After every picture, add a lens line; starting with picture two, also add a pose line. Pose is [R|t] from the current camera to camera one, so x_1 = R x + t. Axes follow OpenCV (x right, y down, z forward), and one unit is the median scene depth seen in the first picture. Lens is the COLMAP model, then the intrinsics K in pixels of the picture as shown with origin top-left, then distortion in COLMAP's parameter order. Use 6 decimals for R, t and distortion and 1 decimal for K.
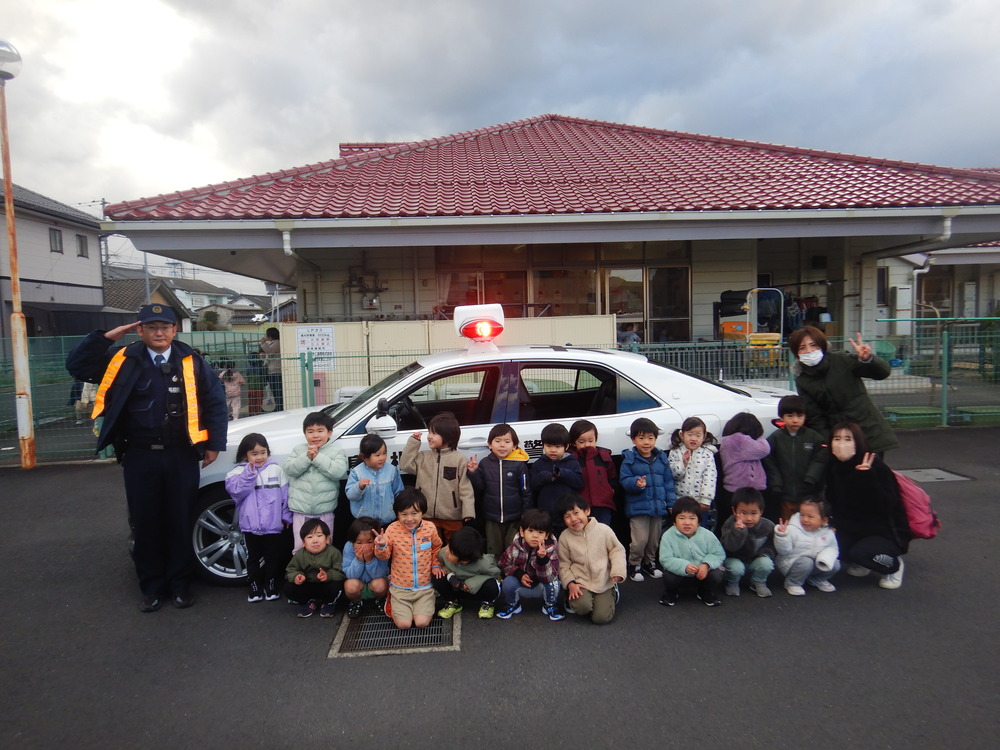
lens RADIAL K [[713.7, 0, 492.2], [0, 713.7, 376.6], [0, 0, 1]] dist [0.013374, -0.006249]
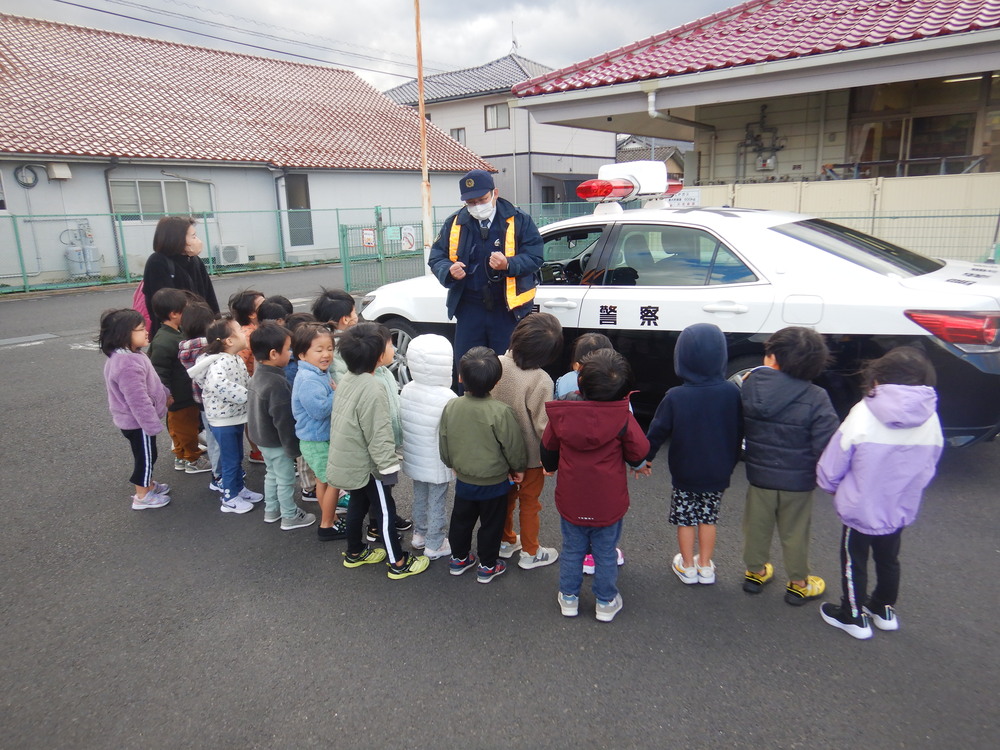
lens RADIAL K [[713.7, 0, 496.2], [0, 713.7, 371.0], [0, 0, 1]] dist [0.013374, -0.006249]
pose [[0.746549, 0.152419, -0.647637, 0.207957], [-0.038414, 0.981656, 0.186748, 0.000199], [0.664221, -0.114539, 0.738709, 0.059664]]
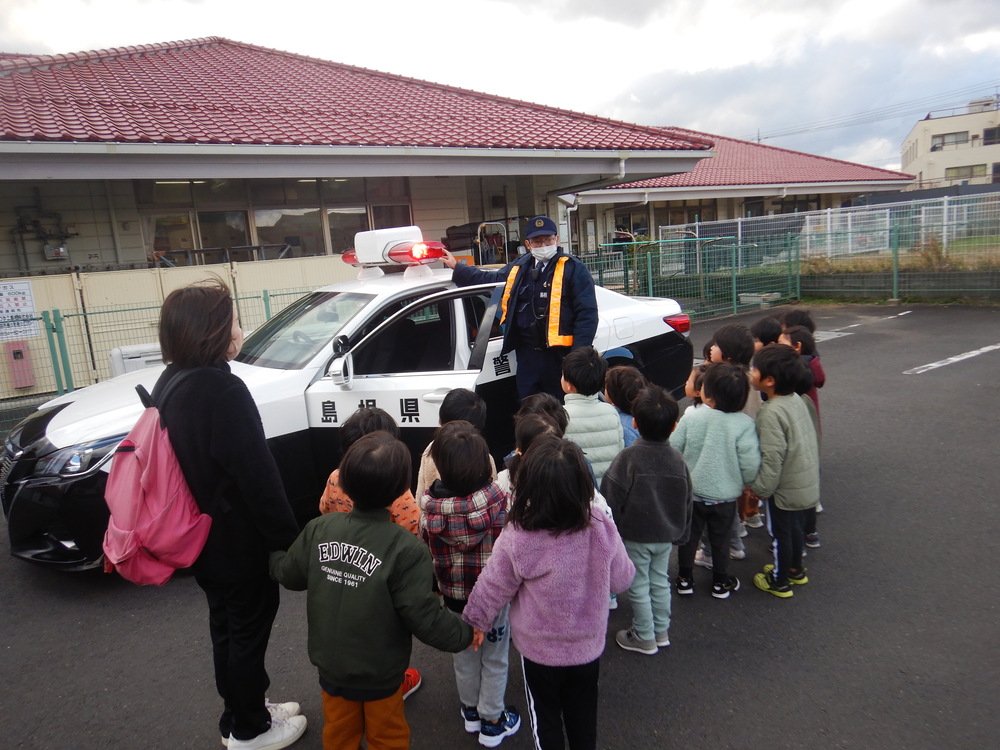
lens RADIAL K [[713.7, 0, 489.5], [0, 713.7, 372.6], [0, 0, 1]] dist [0.013374, -0.006249]
pose [[0.866267, -0.122916, 0.484224, -0.154001], [0.090853, 0.991858, 0.089241, 0.004303], [-0.491251, -0.033313, 0.870381, 0.046789]]
